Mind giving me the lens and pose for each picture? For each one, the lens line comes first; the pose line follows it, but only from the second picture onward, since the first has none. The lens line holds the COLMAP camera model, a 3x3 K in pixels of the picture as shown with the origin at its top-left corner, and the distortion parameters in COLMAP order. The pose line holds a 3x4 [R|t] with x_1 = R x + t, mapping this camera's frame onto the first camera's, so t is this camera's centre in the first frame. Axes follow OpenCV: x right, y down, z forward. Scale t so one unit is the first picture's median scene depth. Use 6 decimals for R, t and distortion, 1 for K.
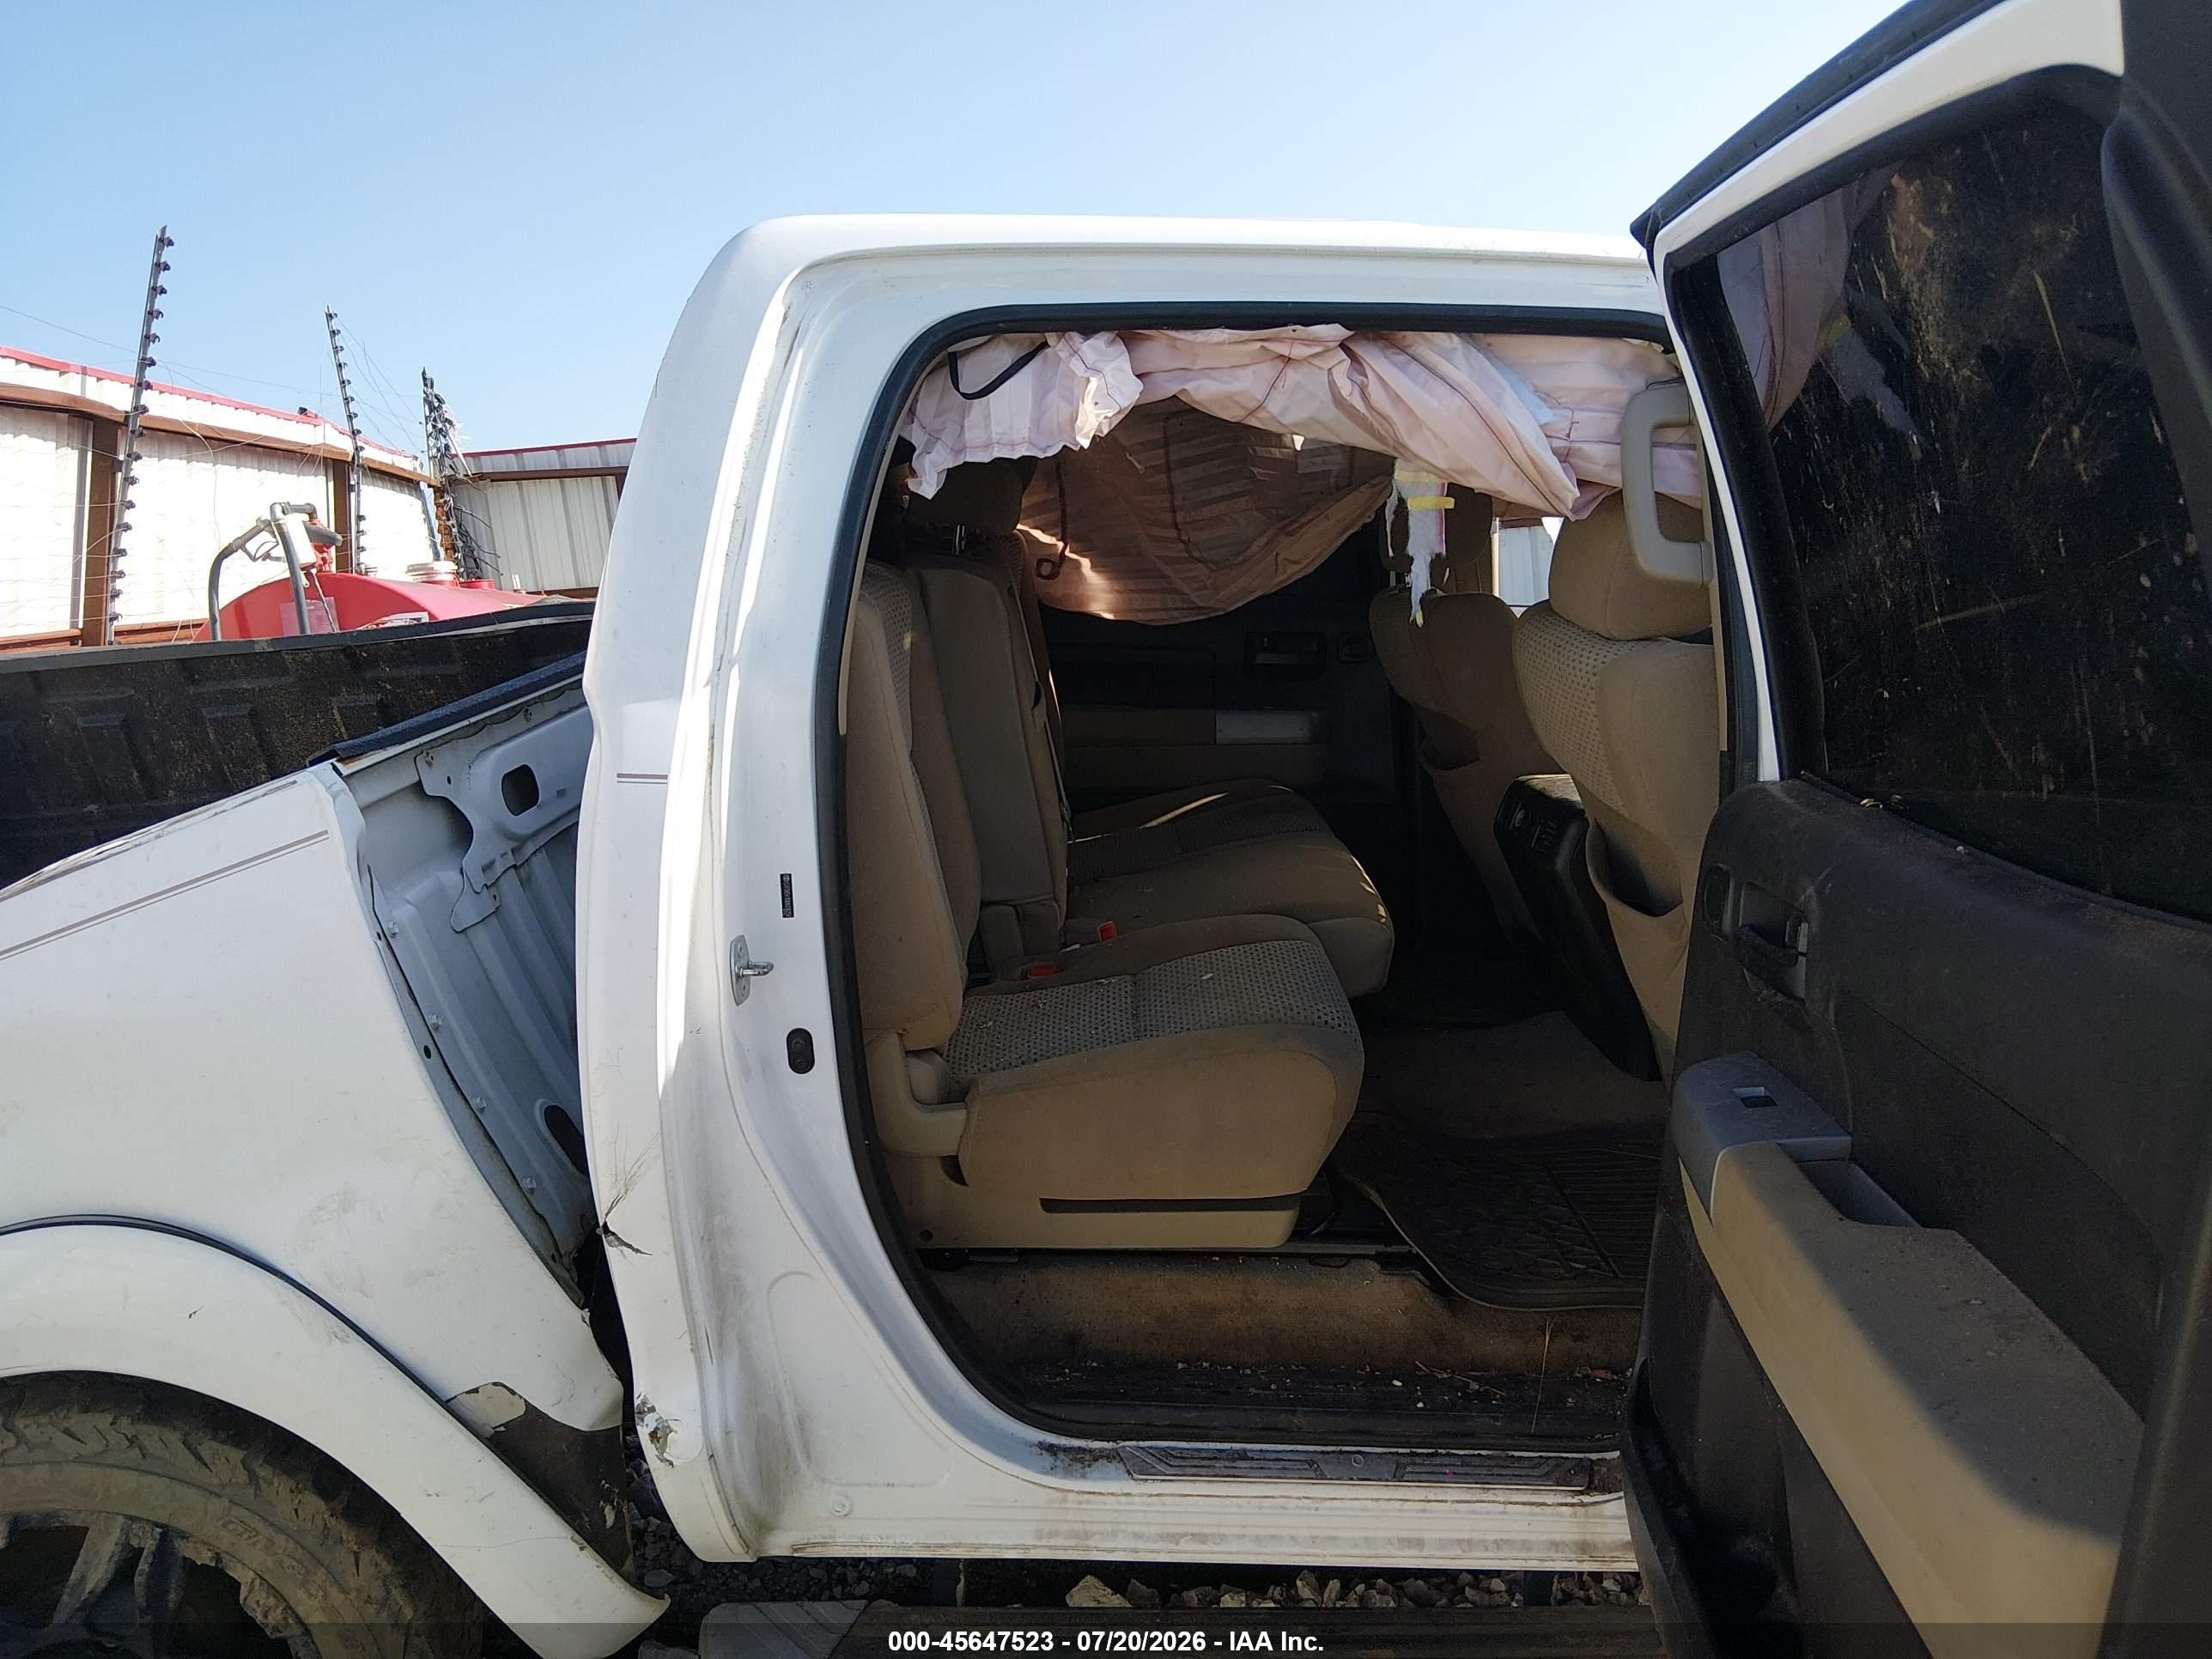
lens RADIAL K [[1654.4, 0, 1114.6], [0, 1654.4, 846.2], [0, 0, 1]] dist [0.092943, -0.152711]
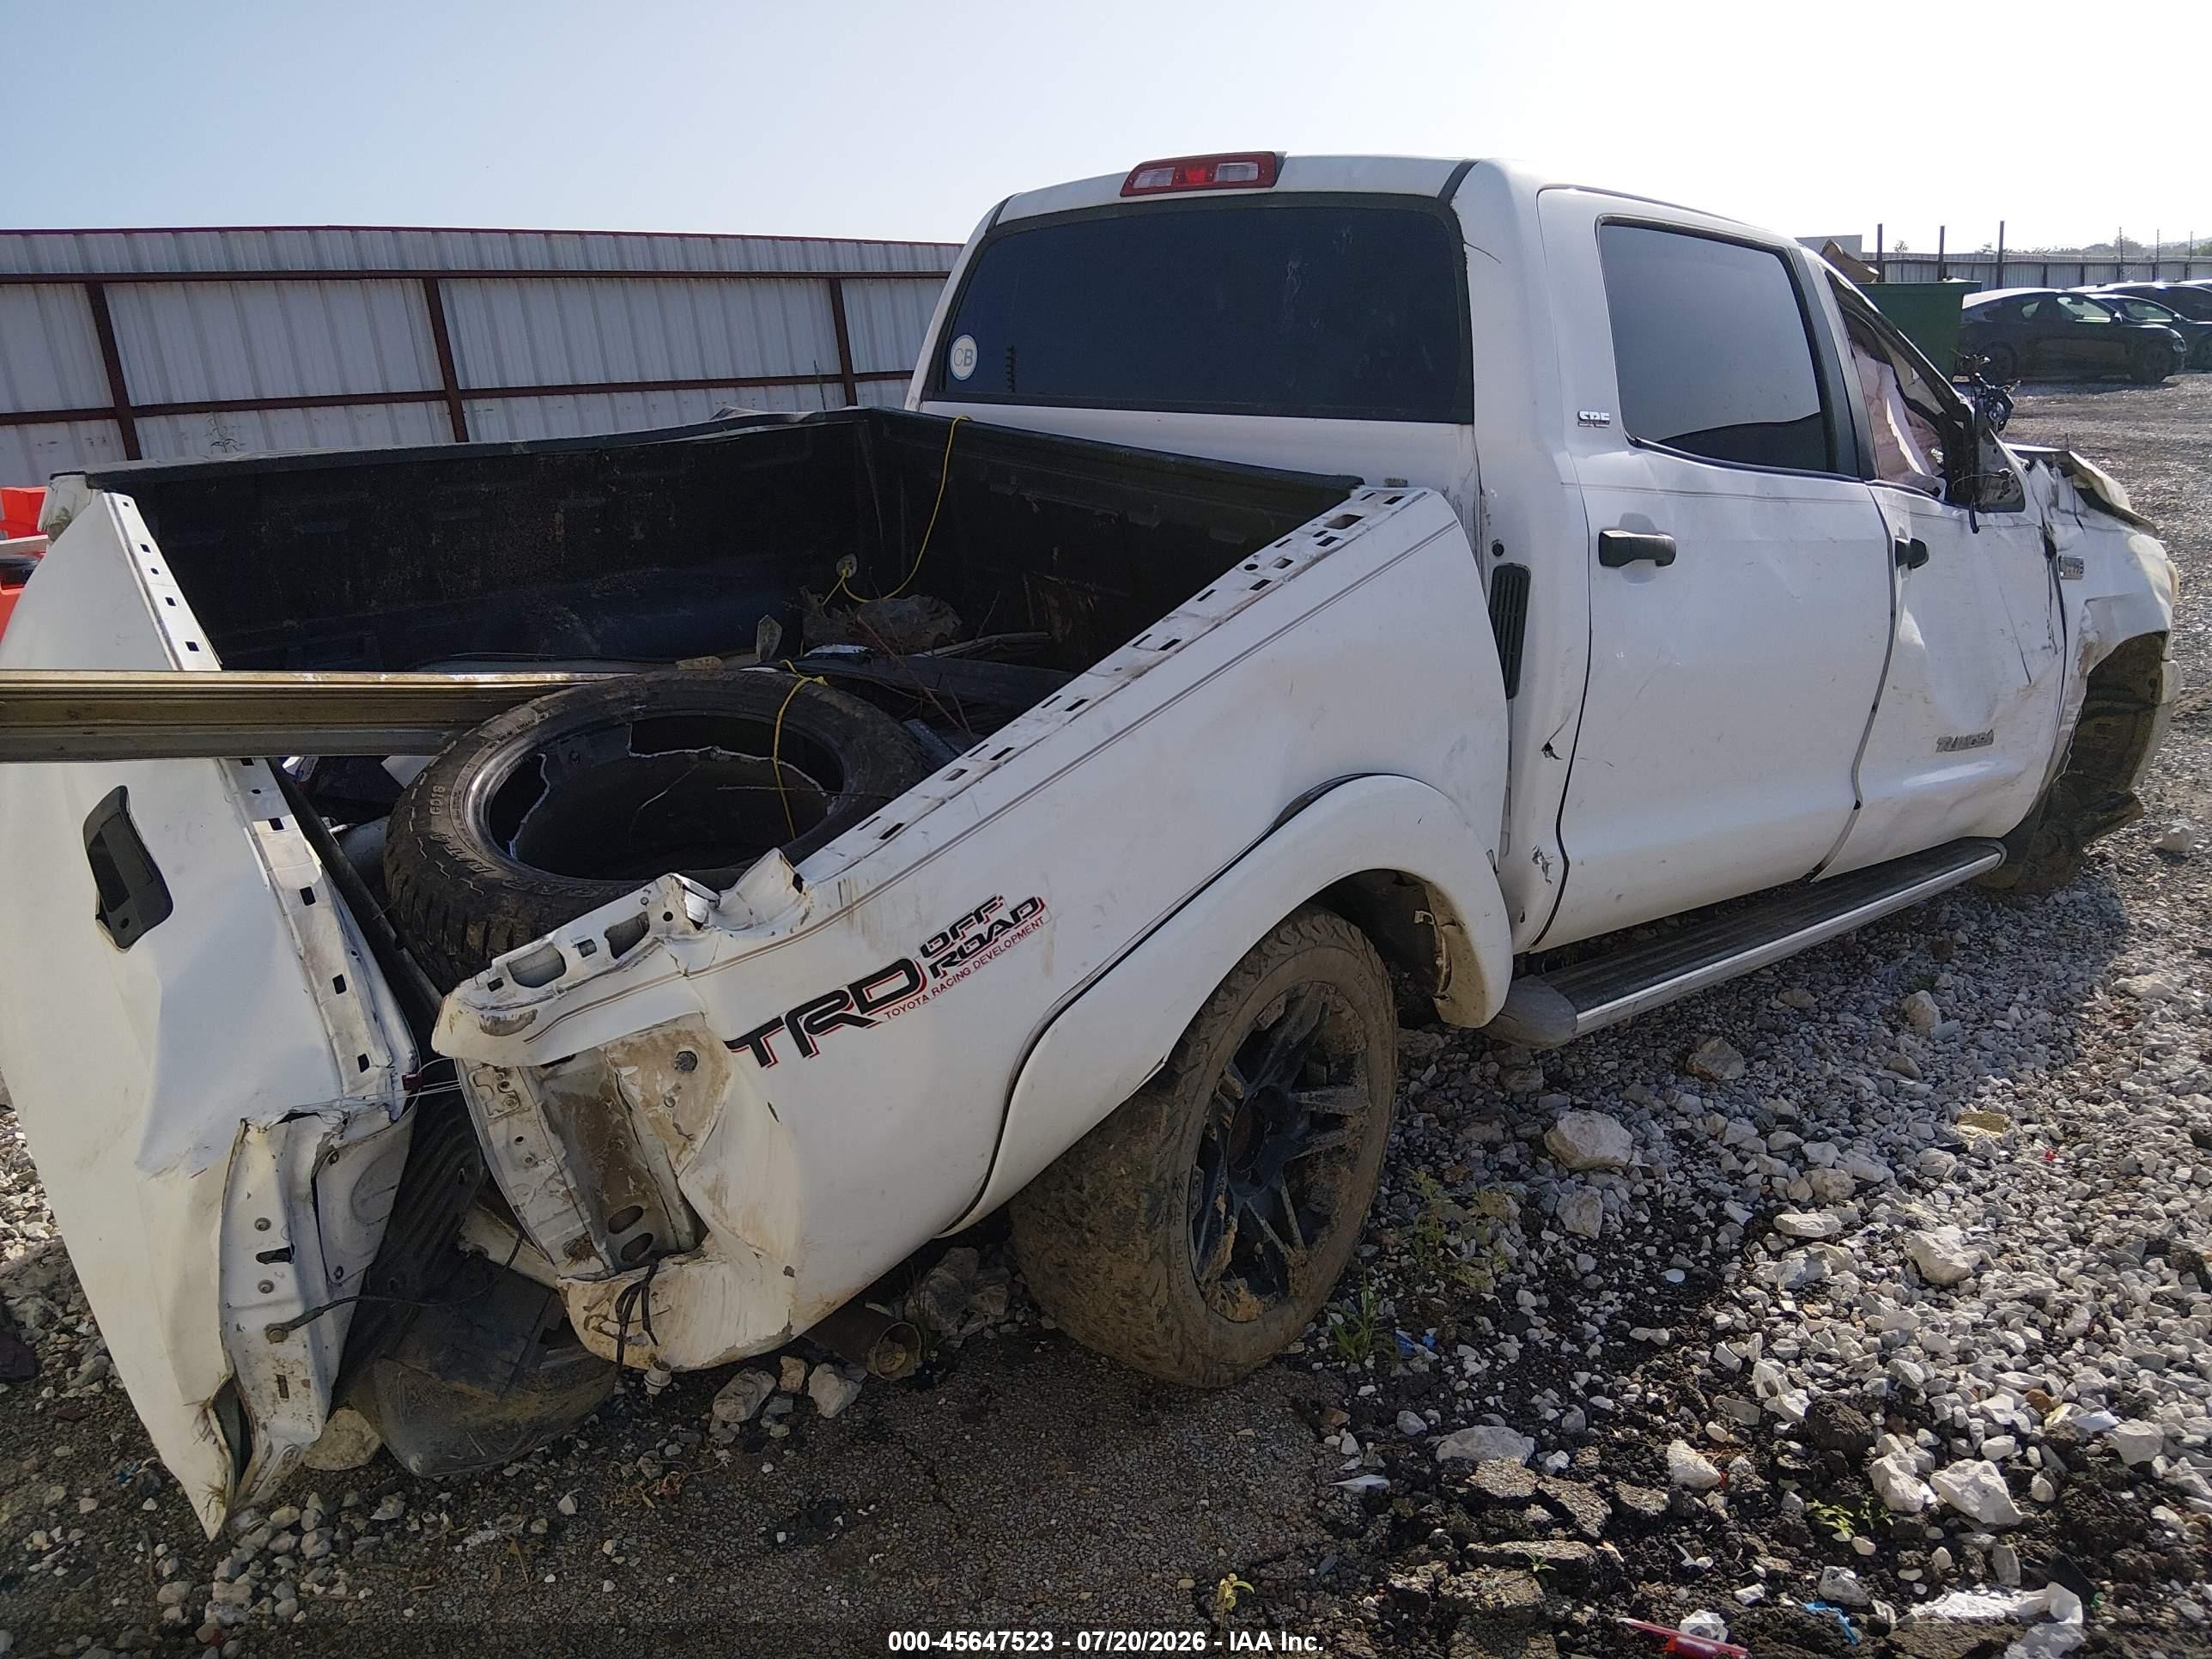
lens RADIAL K [[1632.6, 0, 1097.1], [0, 1632.6, 815.4], [0, 0, 1]] dist [0.124091, -0.208274]
pose [[0.755443, -0.134255, 0.641313, -0.487702], [0.101355, 0.990946, 0.088056, 0.026946], [-0.647328, -0.001521, 0.762210, -0.005428]]
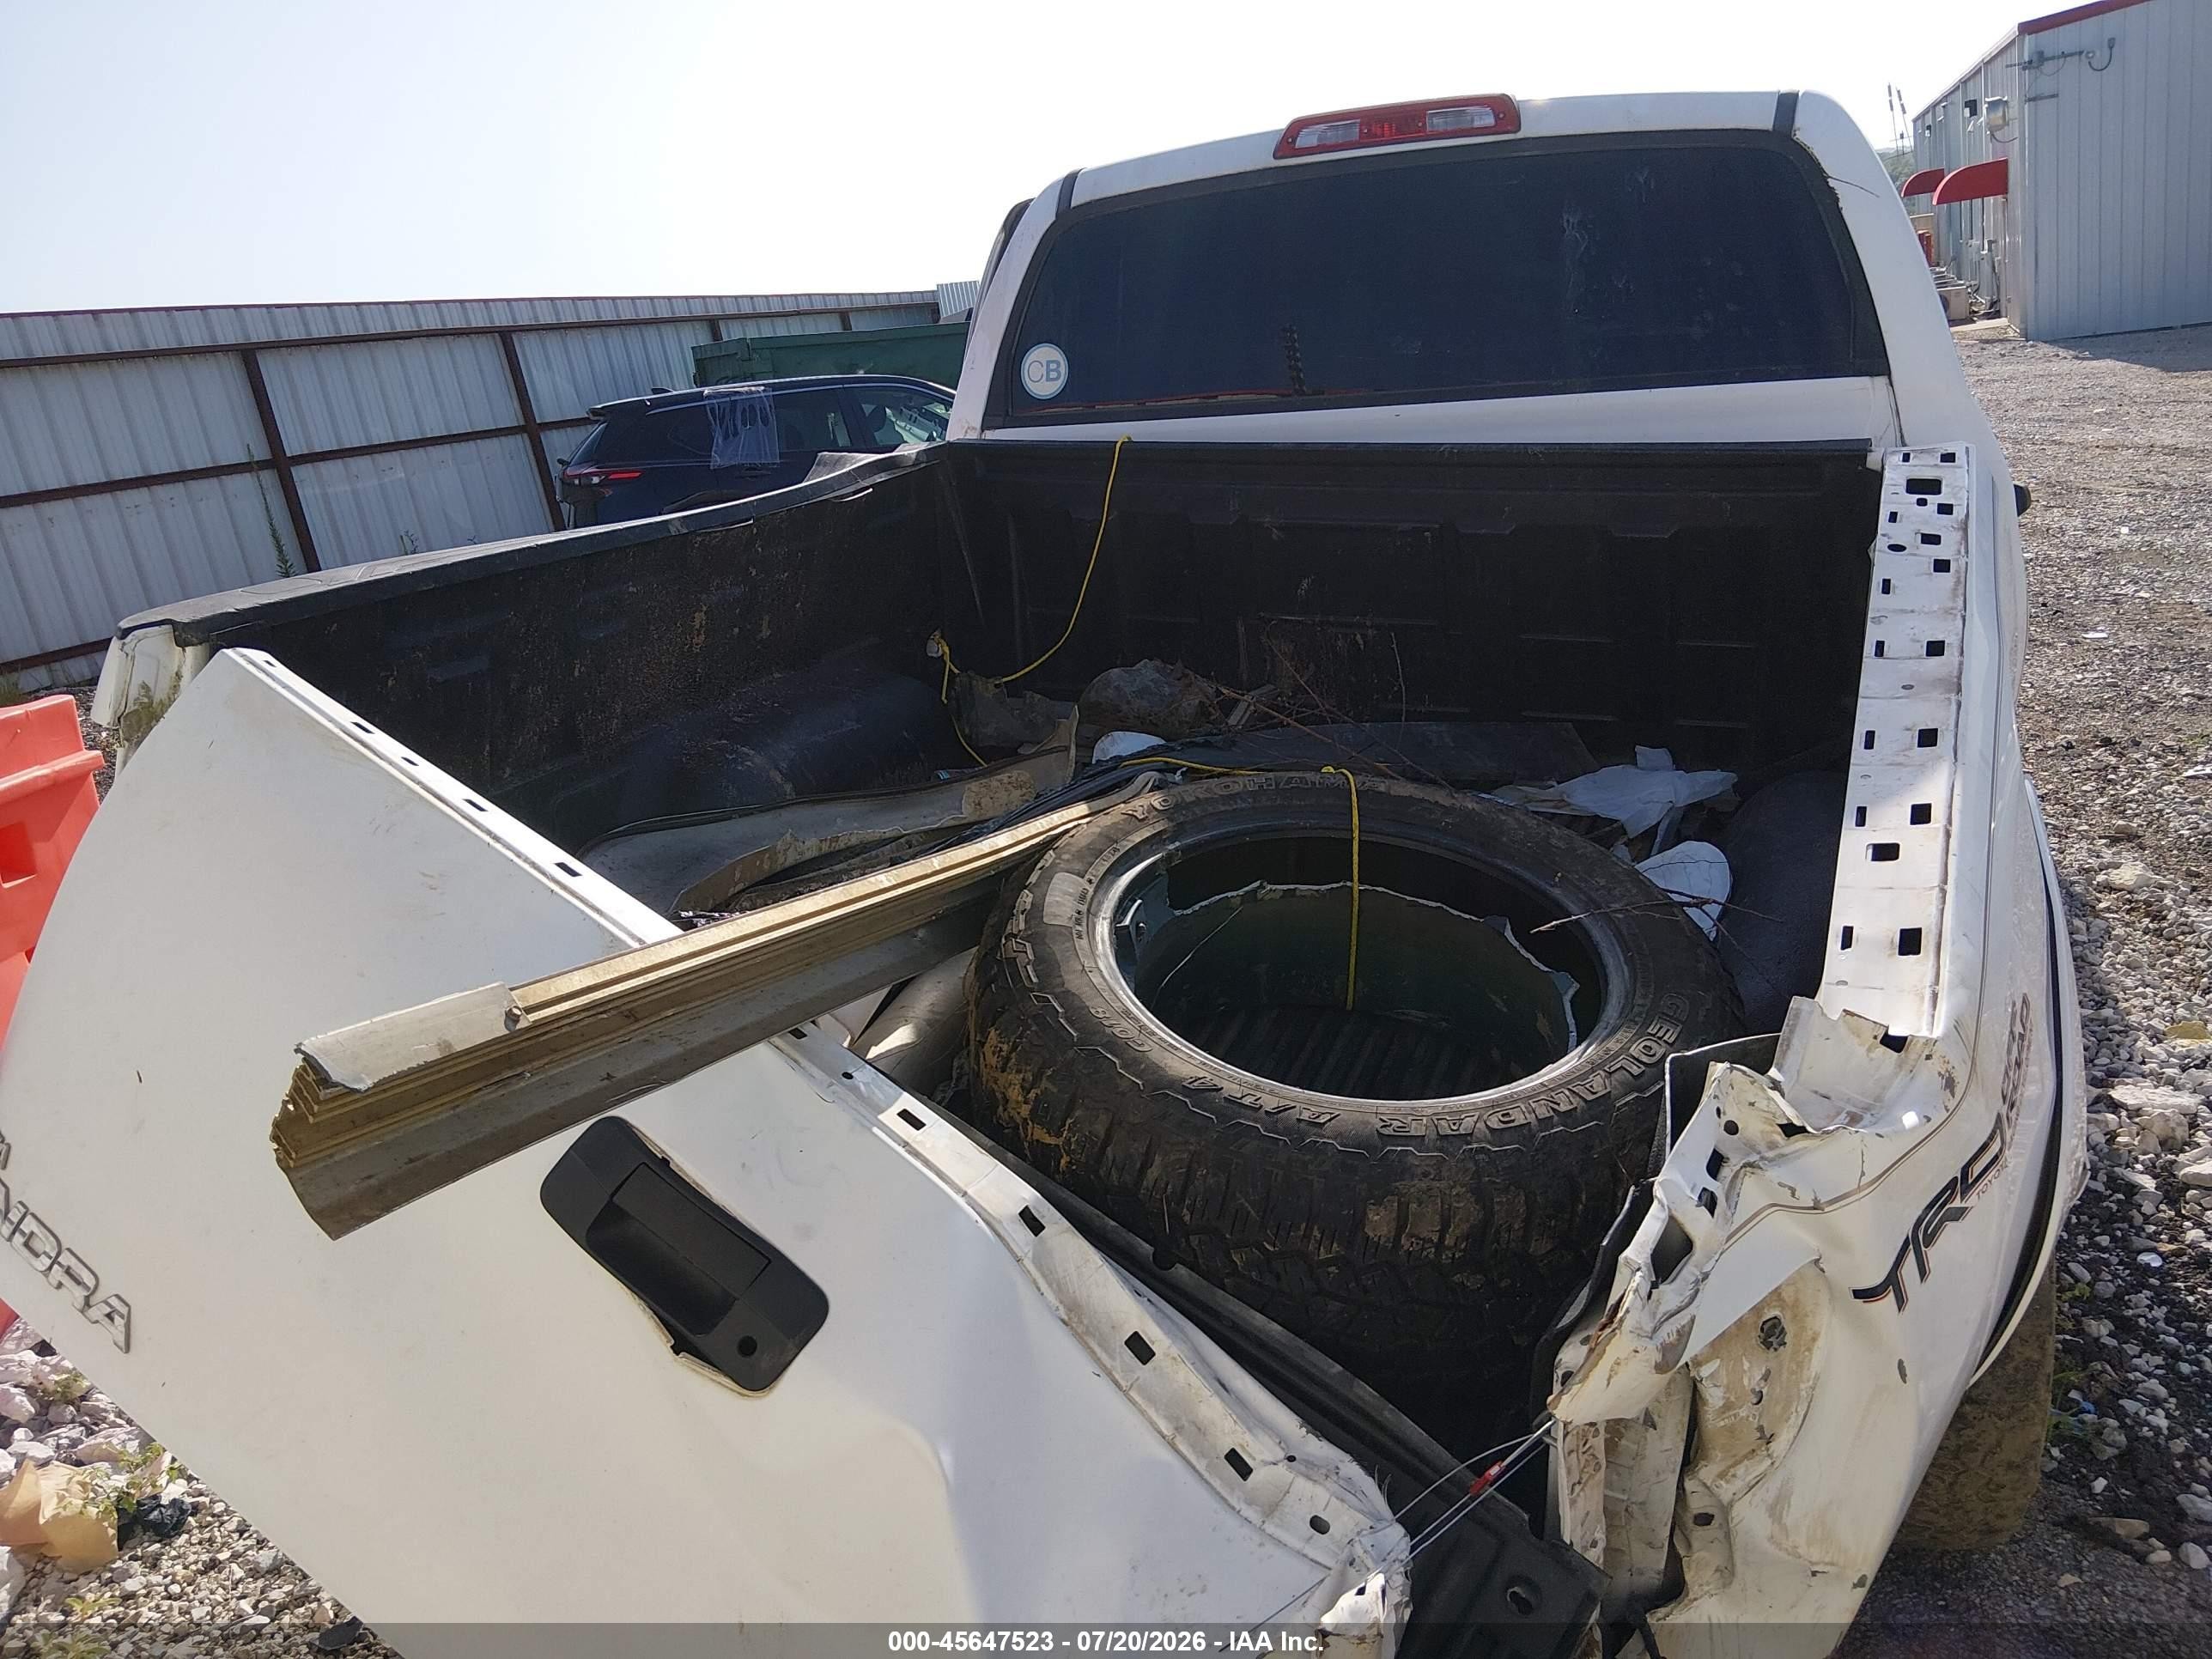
lens RADIAL K [[1649.7, 0, 1128.9], [0, 1649.7, 833.0], [0, 0, 1]] dist [0.120831, -0.201086]
pose [[0.455417, -0.226111, 0.861086, -0.567107], [0.234660, 0.963494, 0.128893, -0.019619], [-0.858796, 0.143362, 0.491851, 0.257602]]
